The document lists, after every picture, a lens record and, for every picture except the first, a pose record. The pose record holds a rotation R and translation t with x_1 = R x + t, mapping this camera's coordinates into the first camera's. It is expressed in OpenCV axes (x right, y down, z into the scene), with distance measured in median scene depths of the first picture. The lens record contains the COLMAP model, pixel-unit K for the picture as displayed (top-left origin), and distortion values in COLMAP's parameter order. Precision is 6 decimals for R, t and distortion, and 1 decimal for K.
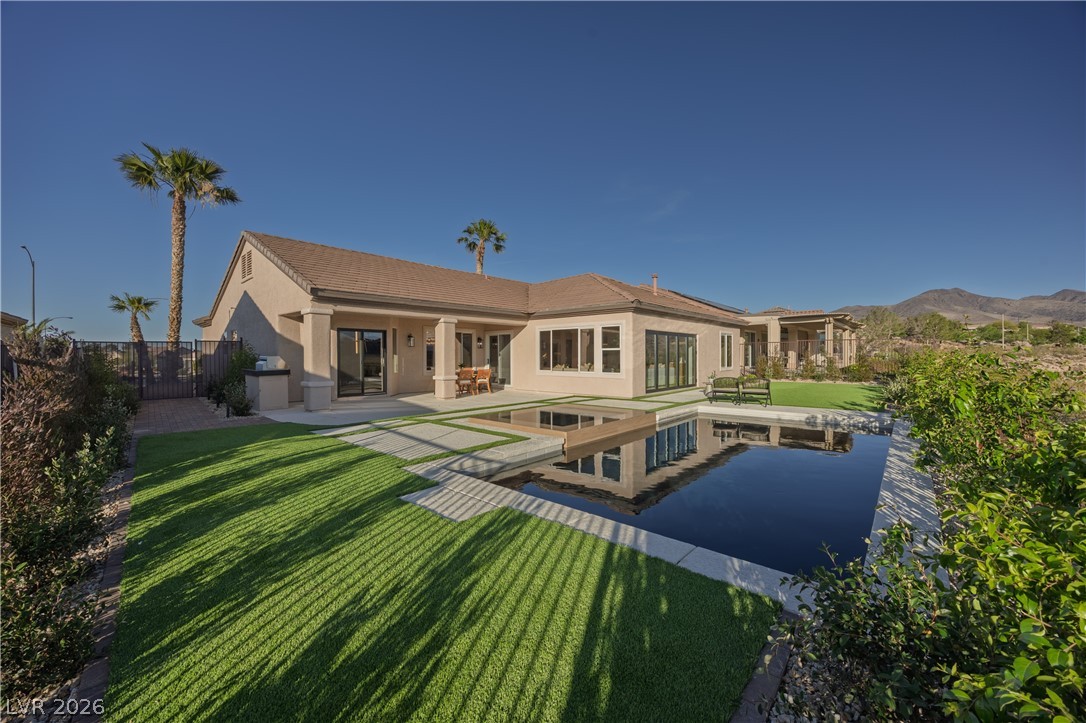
lens RADIAL K [[411.4, 0, 543.0], [0, 411.4, 361.5], [0, 0, 1]] dist [0.001573, -0.000115]
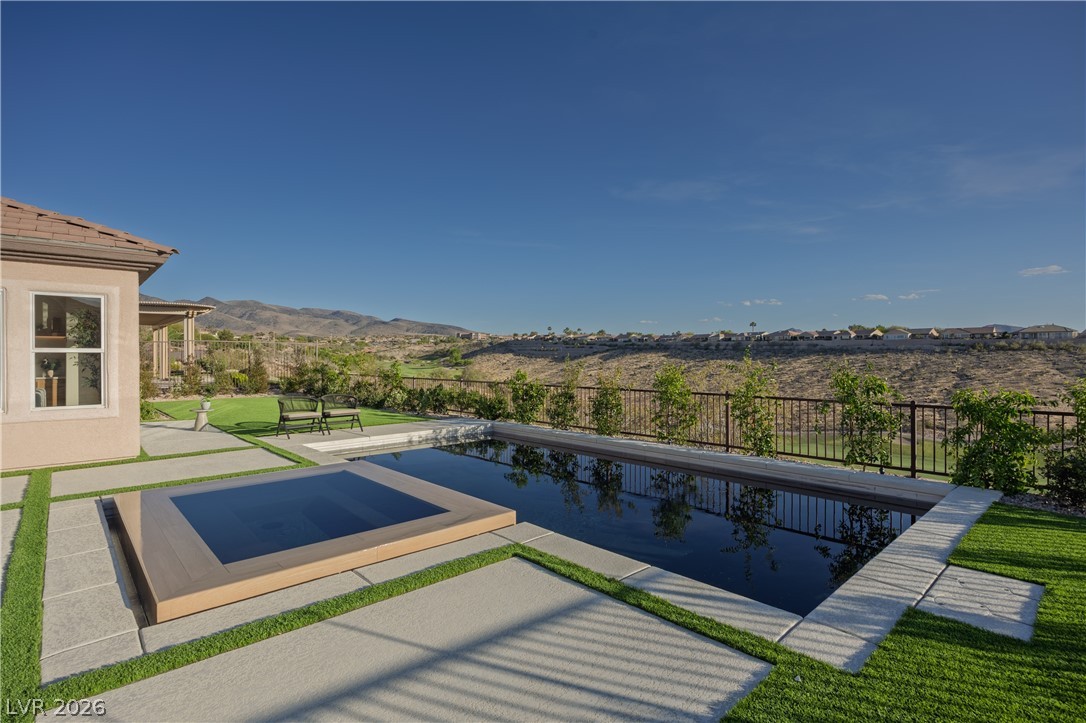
lens RADIAL K [[523.2, 0, 548.9], [0, 523.2, 357.2], [0, 0, 1]] dist [0.000394, 0.000180]
pose [[0.096986, 0.003808, 0.995278, -0.276140], [0.014304, 0.999884, -0.005220, -0.011217], [-0.995183, 0.014743, 0.096920, 0.396643]]
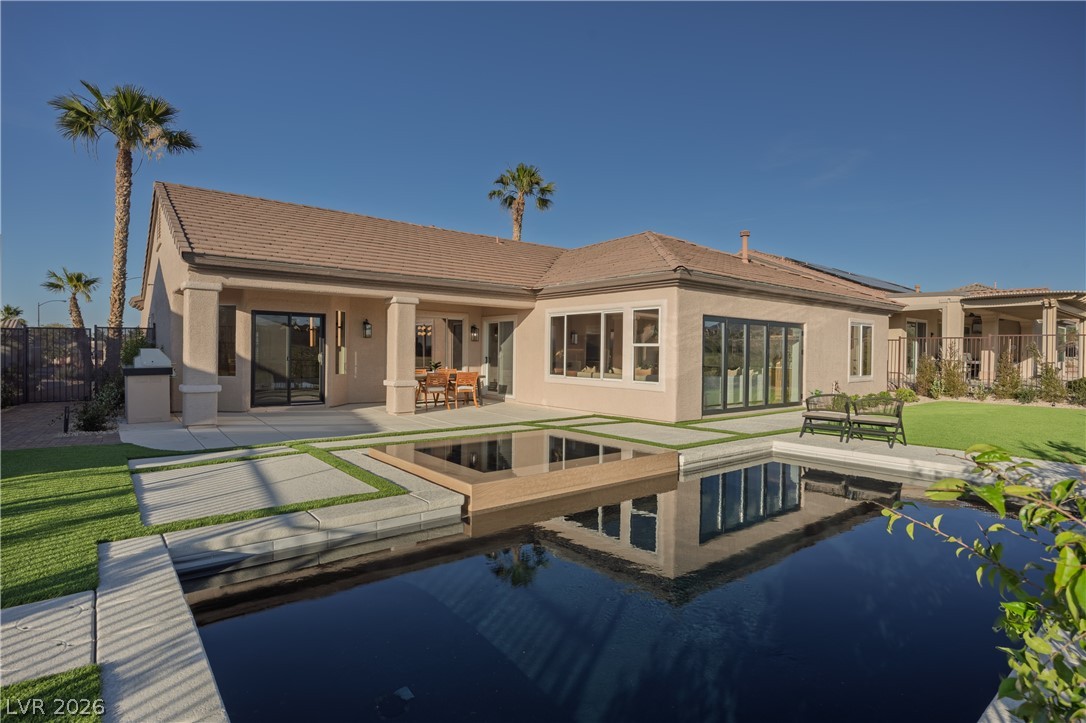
lens RADIAL K [[551.9, 0, 543.0], [0, 551.9, 361.5], [0, 0, 1]] dist [-0.005051, -0.001260]
pose [[0.986734, 0.017859, -0.161359, 0.125908], [-0.017573, 0.999840, 0.003196, -0.003397], [0.161390, -0.000318, 0.986891, 0.109122]]
